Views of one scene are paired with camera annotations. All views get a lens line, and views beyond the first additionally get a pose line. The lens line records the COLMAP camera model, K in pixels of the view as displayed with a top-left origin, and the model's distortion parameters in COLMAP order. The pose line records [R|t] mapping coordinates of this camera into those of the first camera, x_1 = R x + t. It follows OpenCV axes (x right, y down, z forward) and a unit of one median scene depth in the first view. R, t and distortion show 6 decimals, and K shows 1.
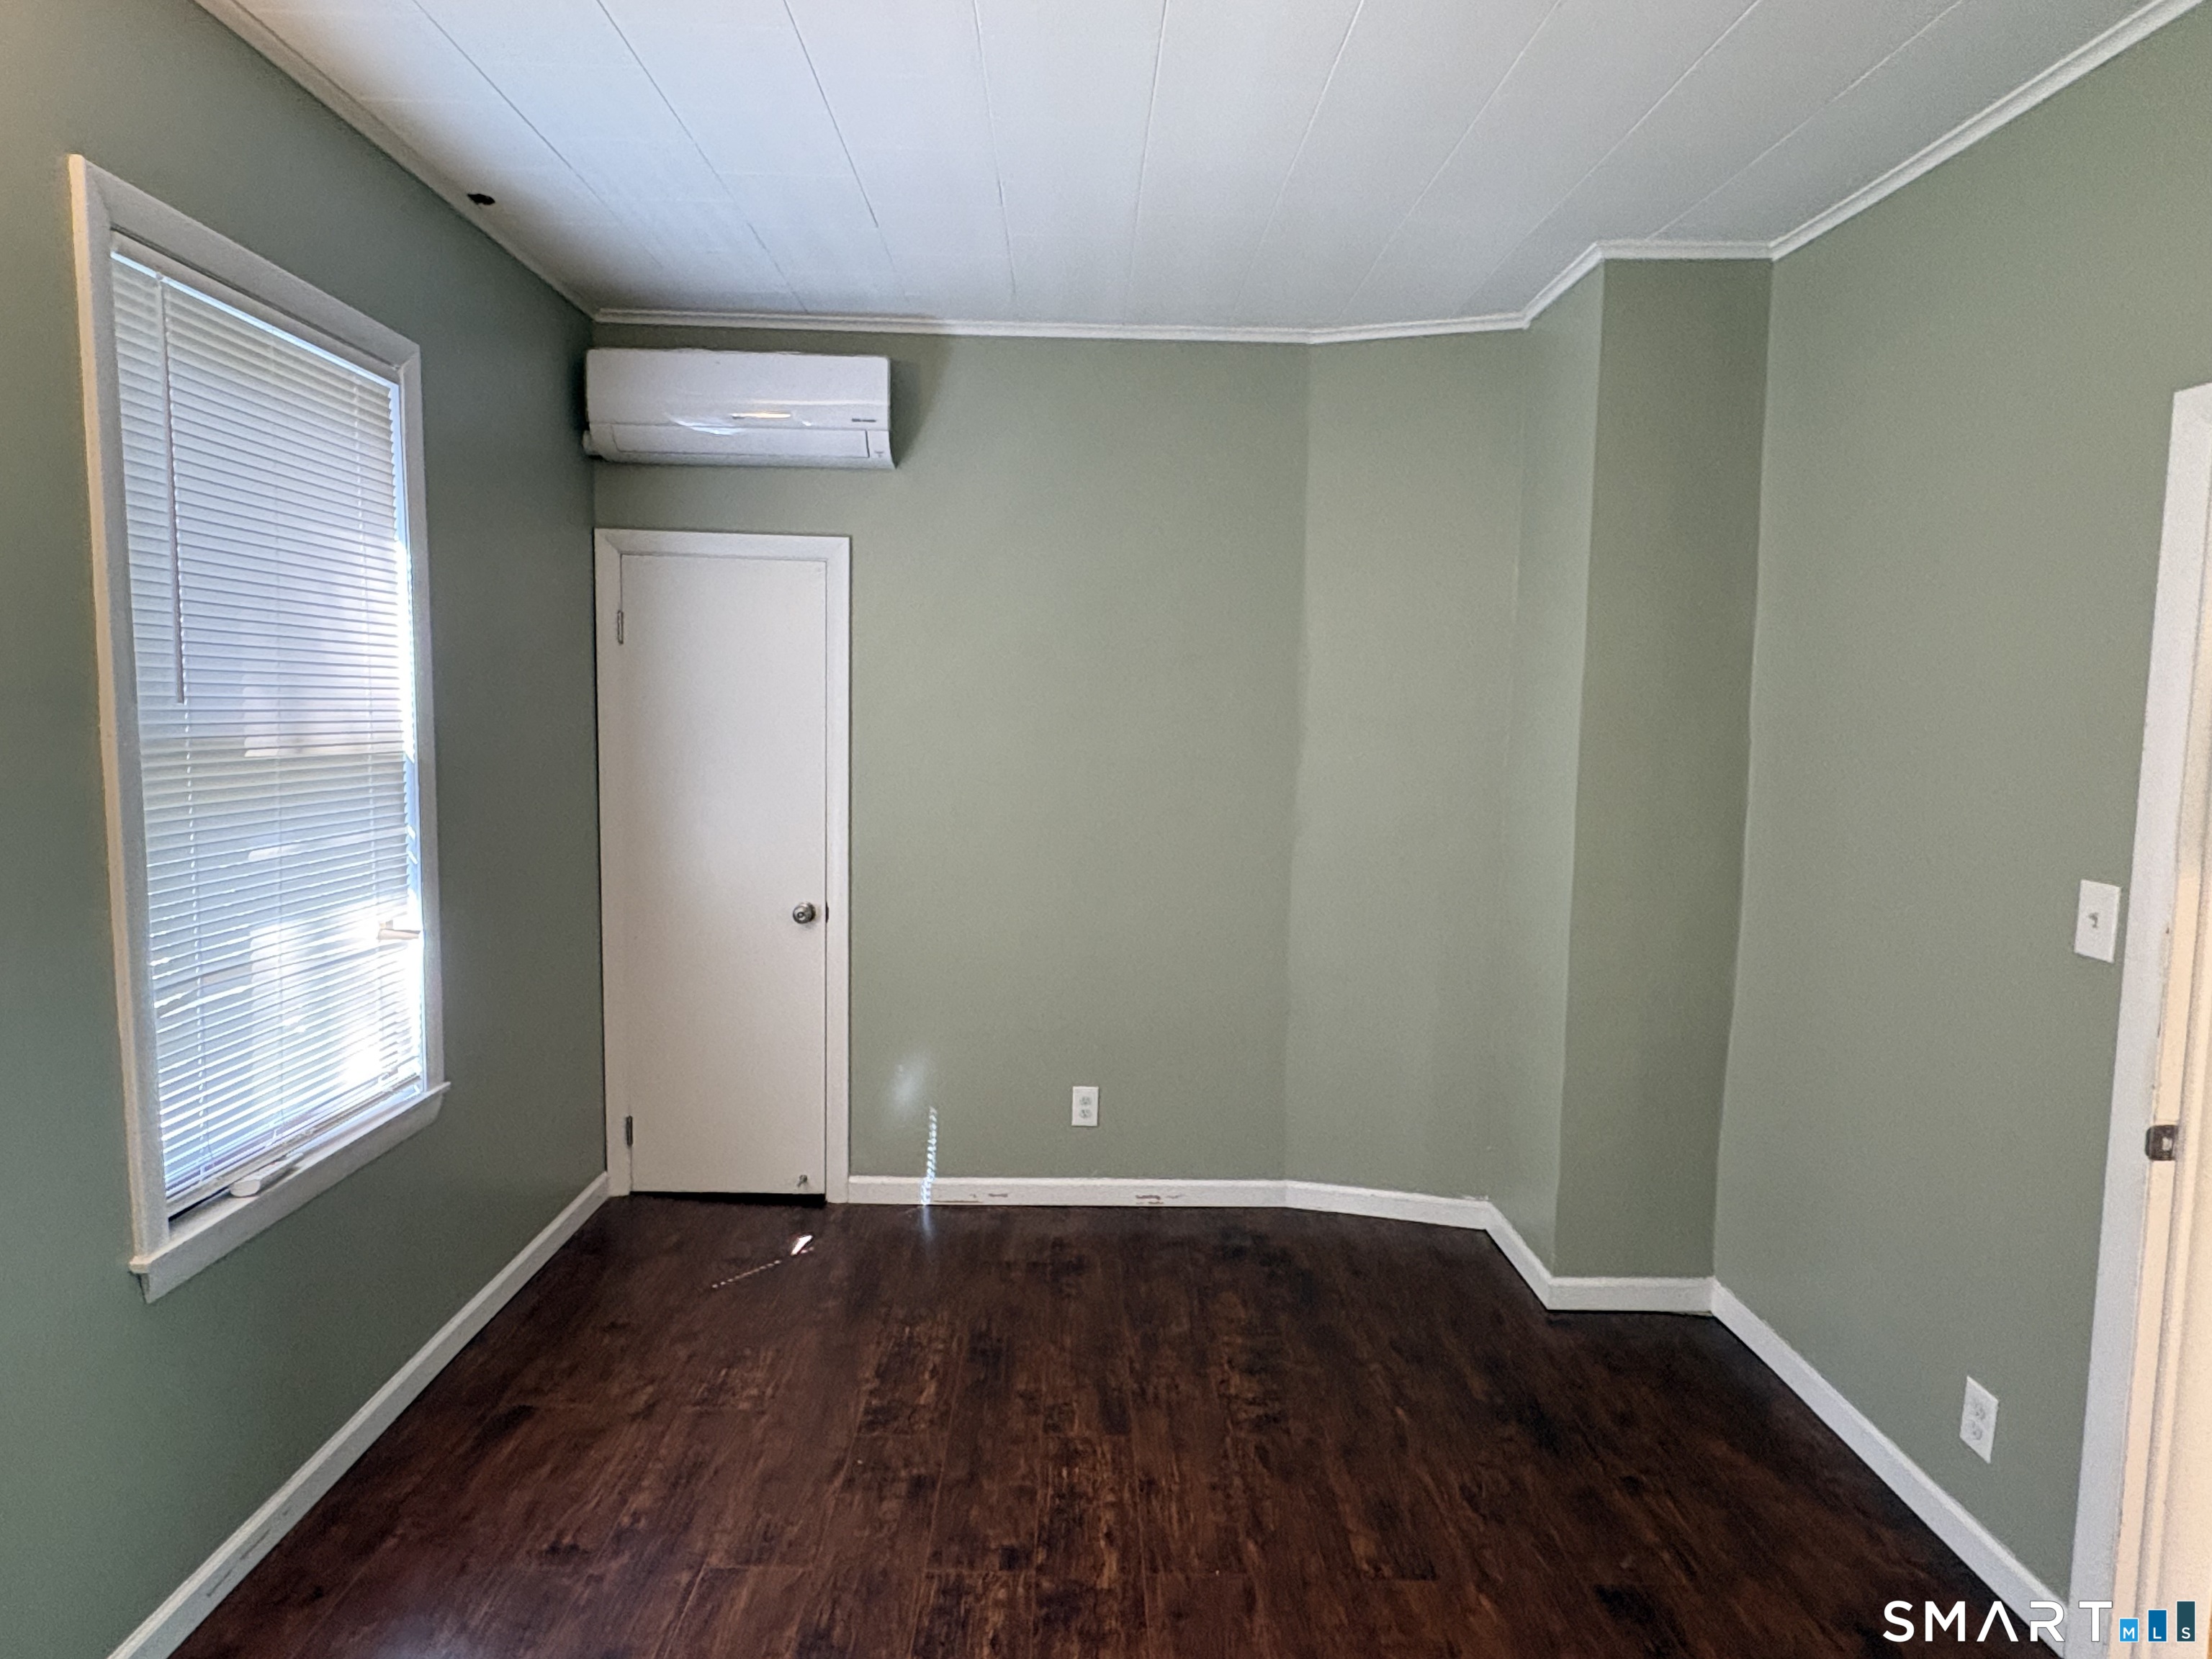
lens RADIAL K [[1280.5, 0, 1099.9], [0, 1280.5, 829.3], [0, 0, 1]] dist [-0.002966, 0.001589]
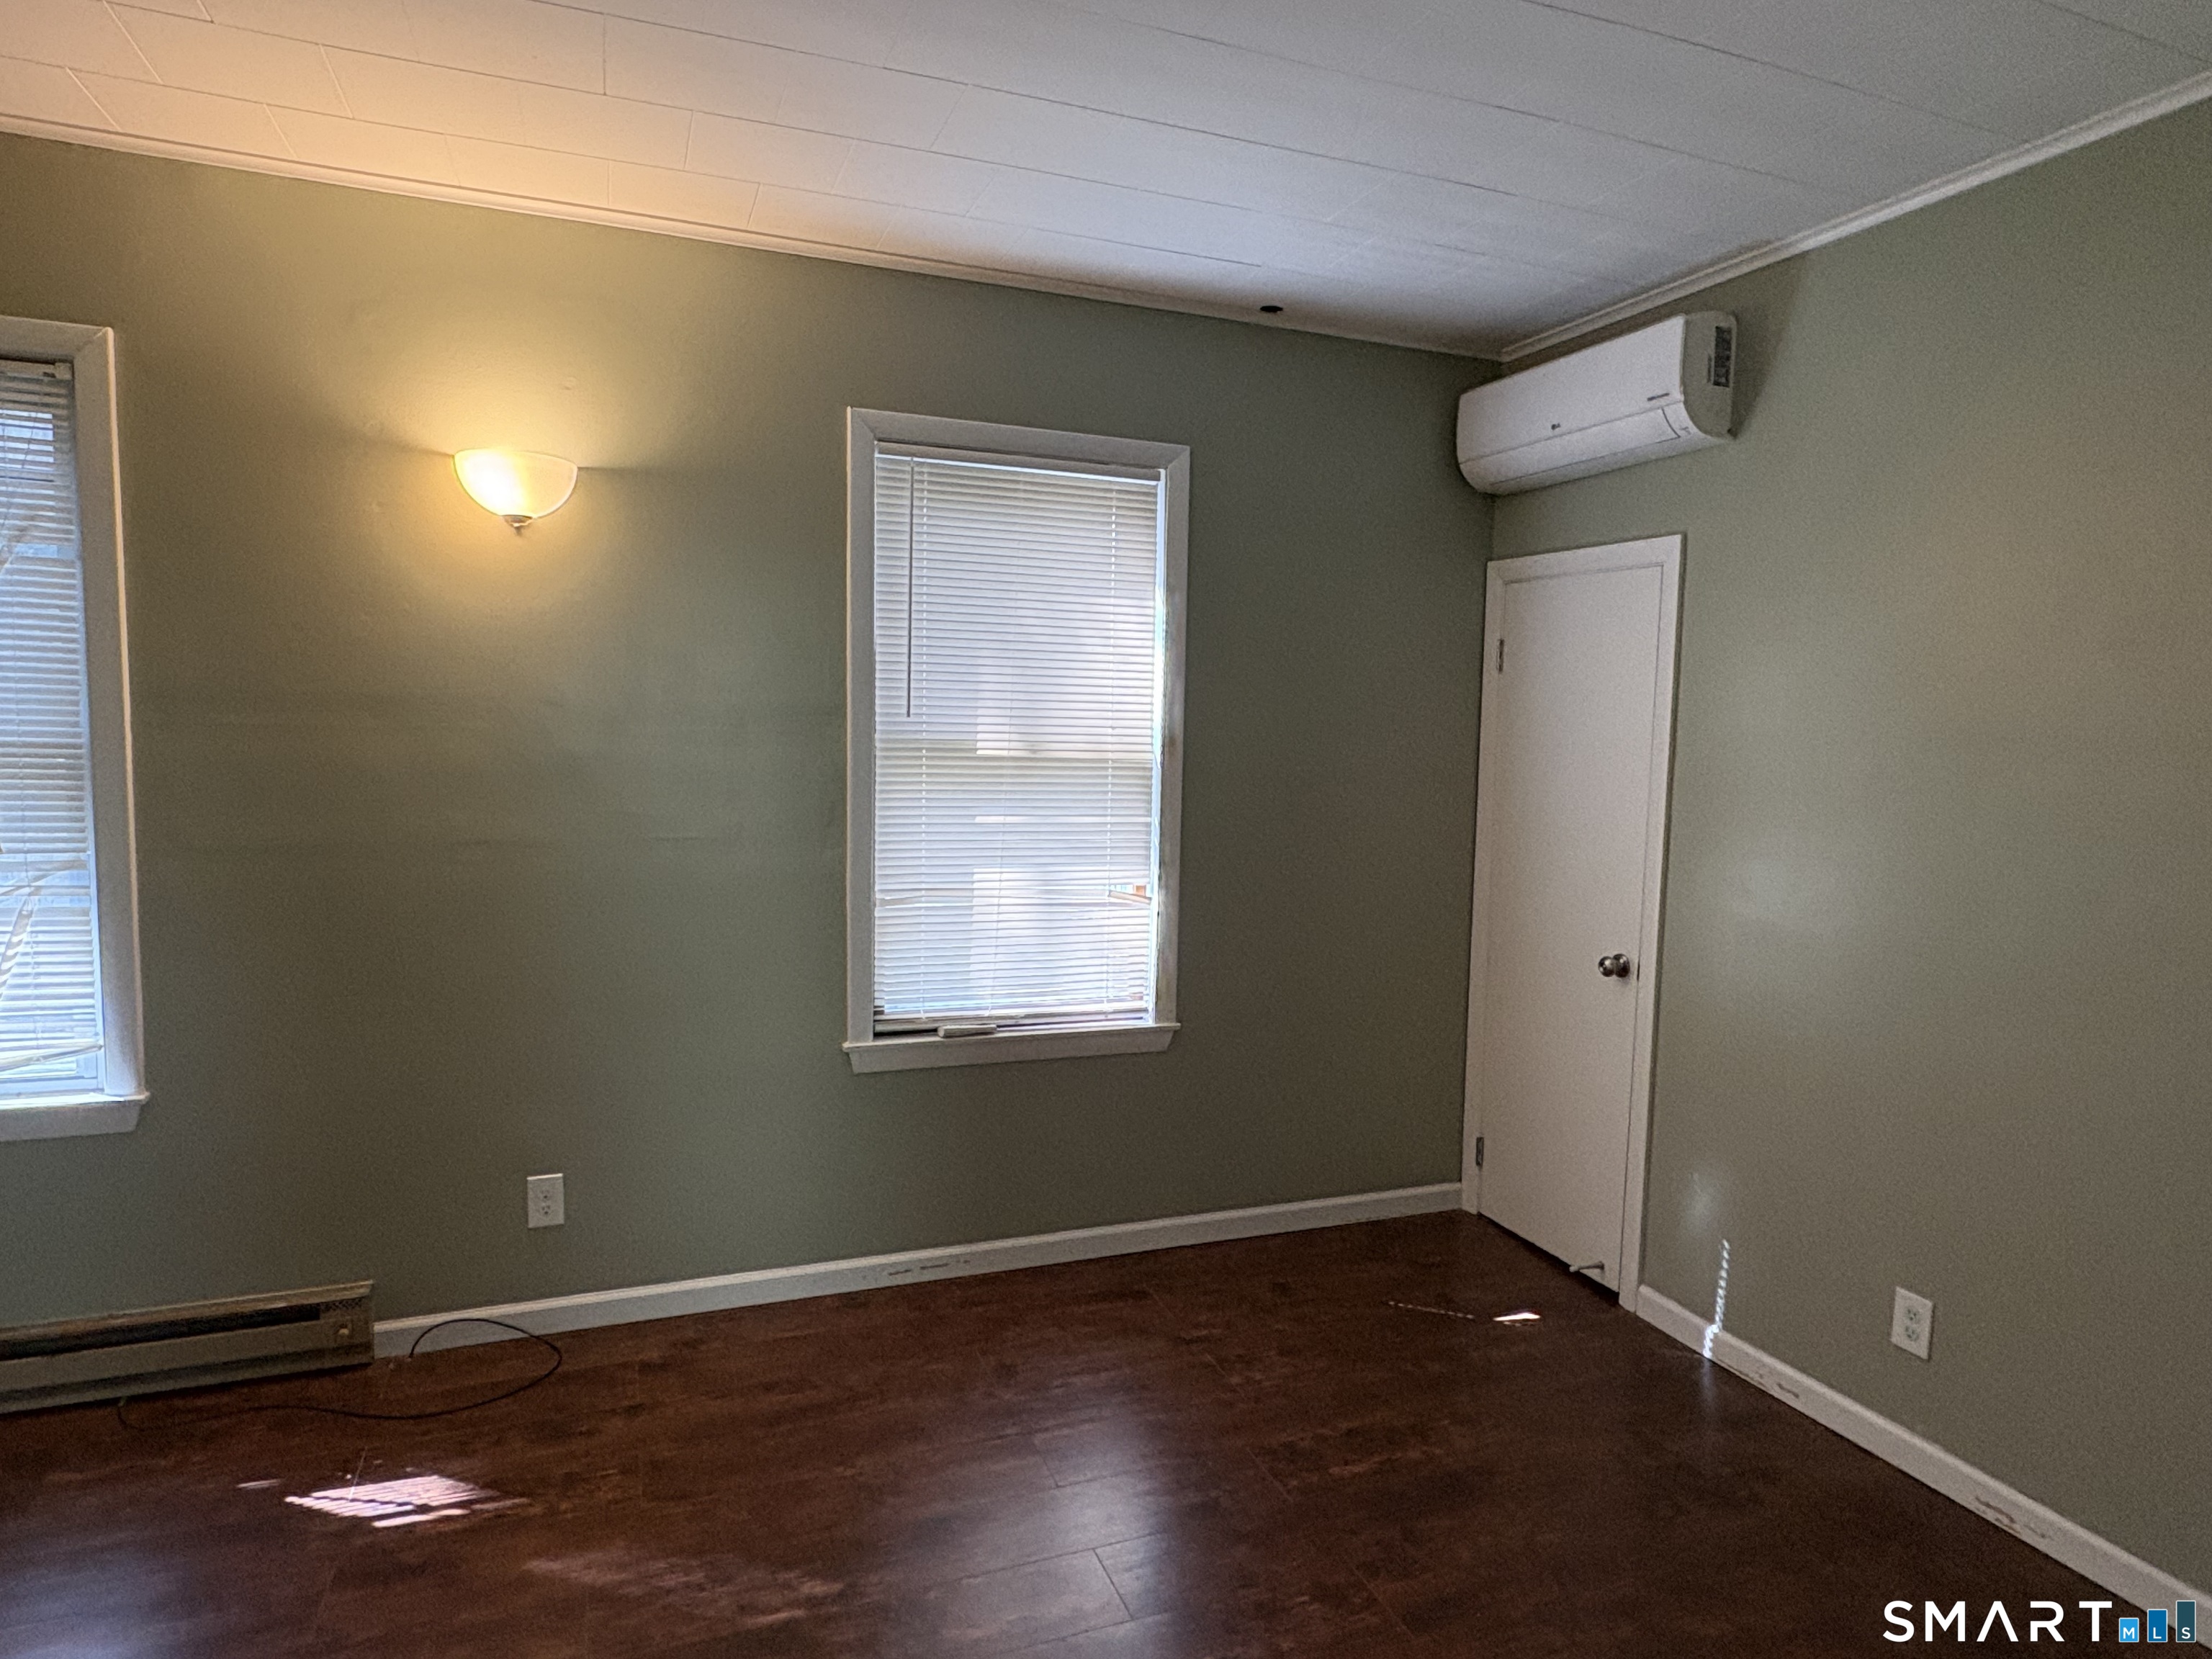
lens RADIAL K [[1280.5, 0, 1097.9], [0, 1280.5, 825.6], [0, 0, 1]] dist [-0.002966, 0.001589]
pose [[0.339683, 0.065809, -0.938235, 0.581738], [-0.106933, 0.993783, 0.030991, -0.024385], [0.934442, 0.089801, 0.344608, 0.434905]]
